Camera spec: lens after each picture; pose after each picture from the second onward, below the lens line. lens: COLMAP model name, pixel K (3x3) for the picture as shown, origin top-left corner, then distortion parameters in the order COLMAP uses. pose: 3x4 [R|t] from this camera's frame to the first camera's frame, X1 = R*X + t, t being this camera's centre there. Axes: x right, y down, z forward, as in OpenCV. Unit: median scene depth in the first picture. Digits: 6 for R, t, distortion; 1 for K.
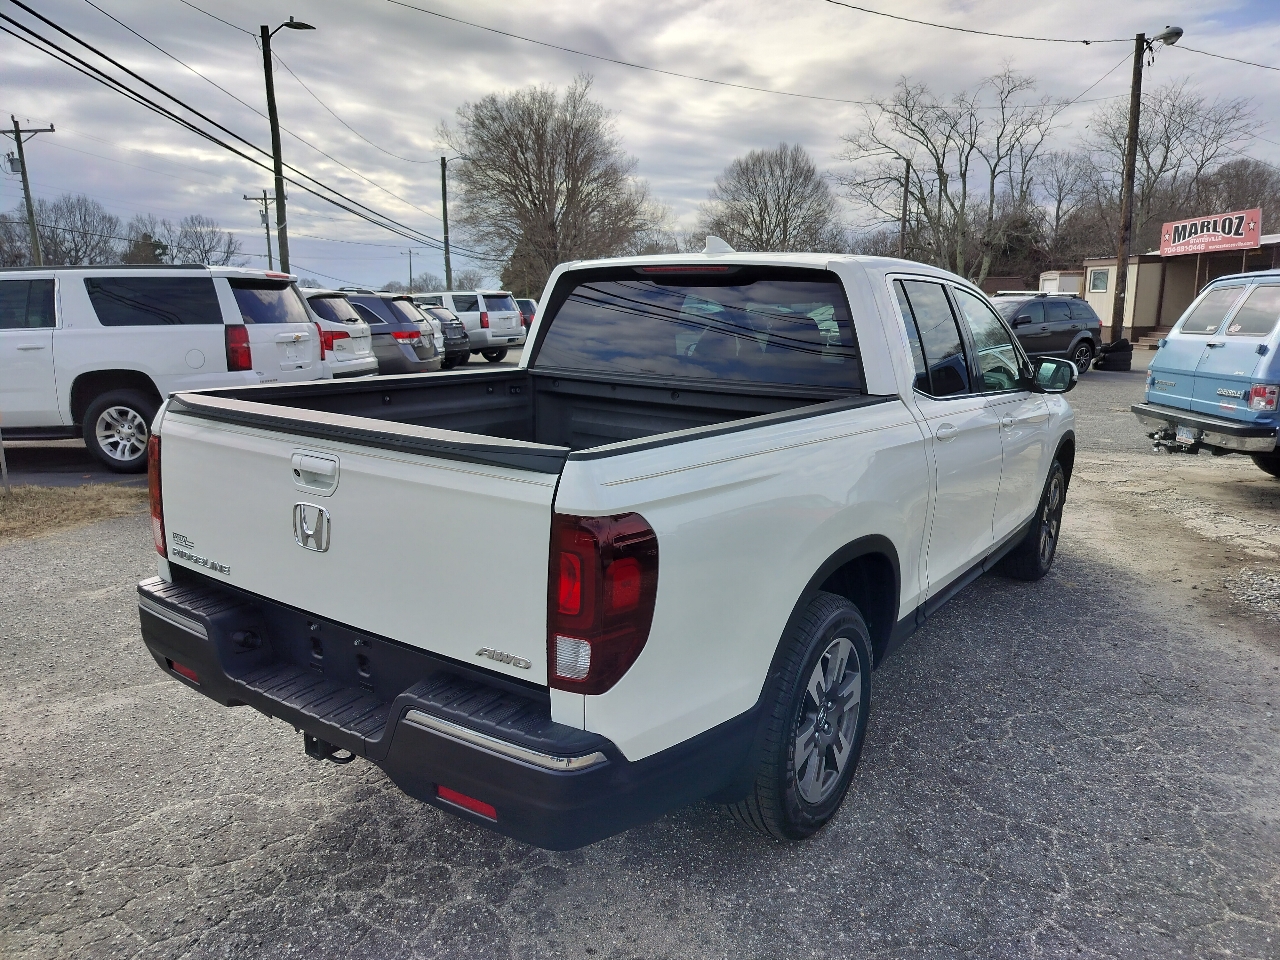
lens RADIAL K [[918.4, 0, 640.0], [0, 918.4, 480.0], [0, 0, 1]] dist [0.013424, -0.001909]
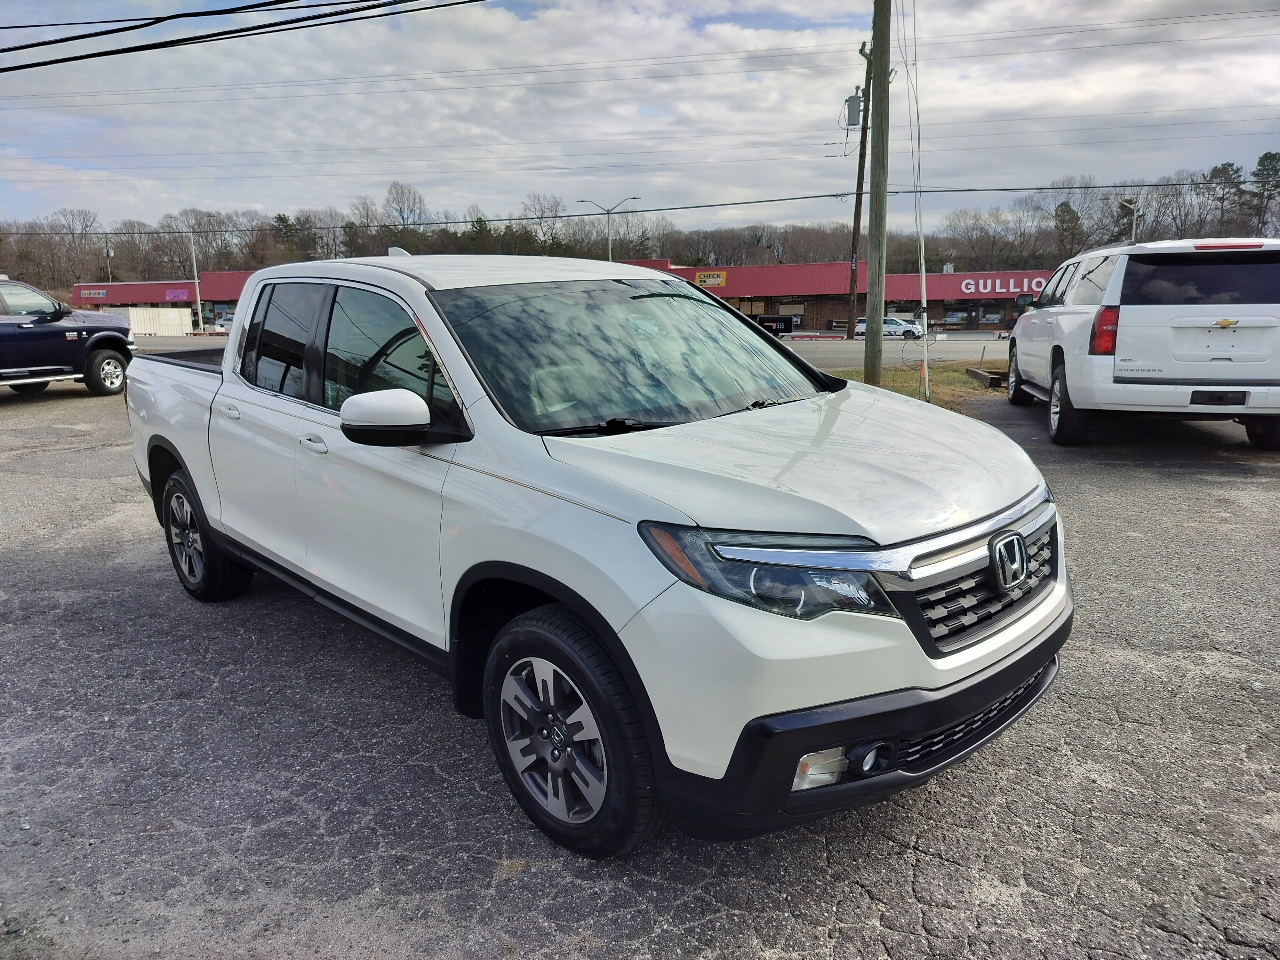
lens RADIAL K [[918.4, 0, 640.0], [0, 918.4, 480.0], [0, 0, 1]] dist [0.013424, -0.001909]
pose [[-0.217101, 0.199722, -0.955499, 0.231824], [-0.174215, 0.955202, 0.239244, -0.056981], [0.960477, 0.218403, -0.172580, 0.289638]]
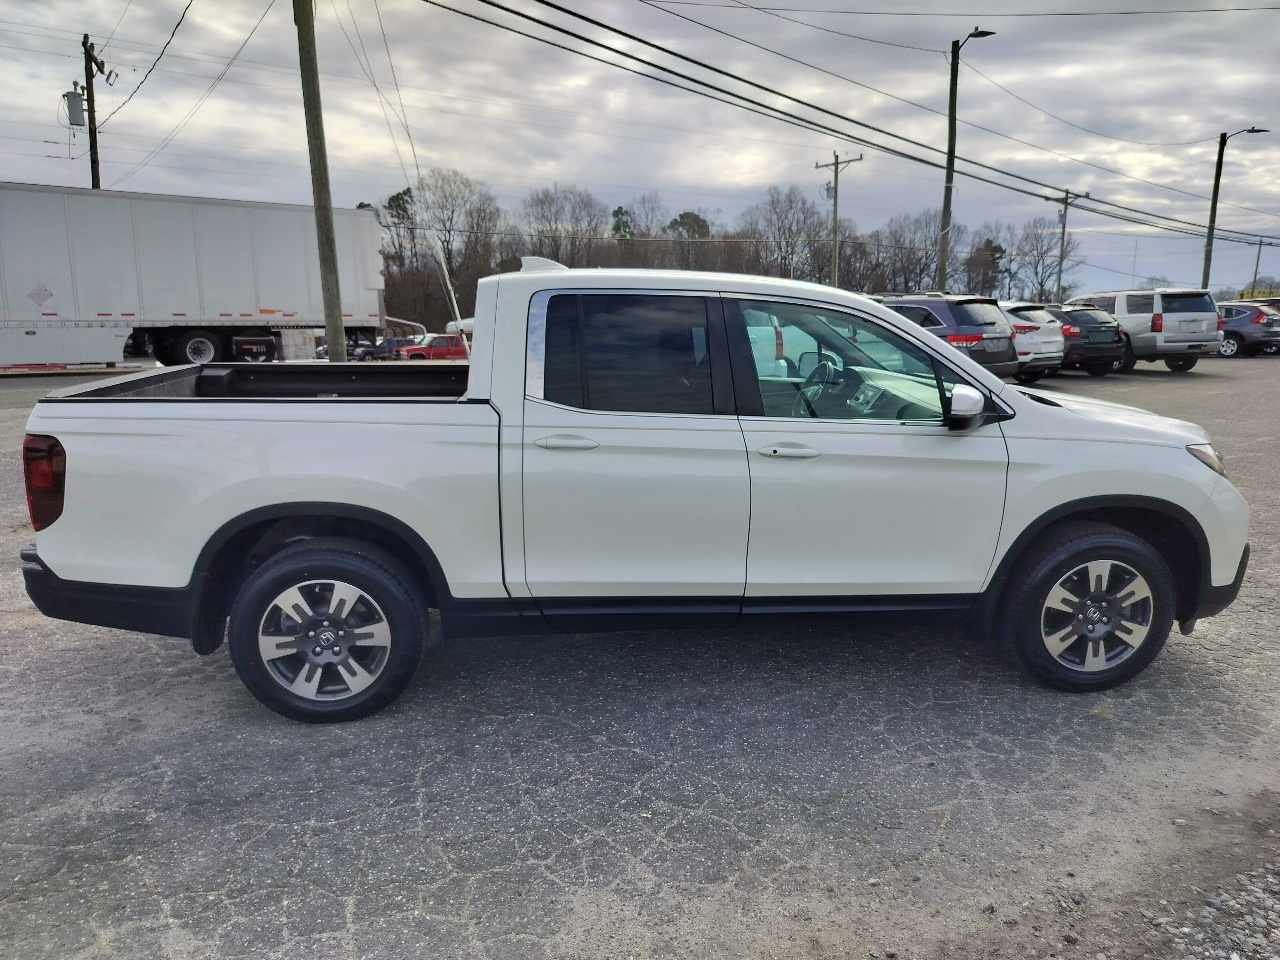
lens RADIAL K [[905.3, 0, 624.7], [0, 905.3, 502.0], [0, 0, 1]] dist [0.002639, -0.002376]
pose [[0.627060, 0.161423, -0.762062, 0.193619], [-0.141235, 0.985639, 0.092568, -0.014719], [0.766060, 0.049584, 0.640853, 0.069520]]
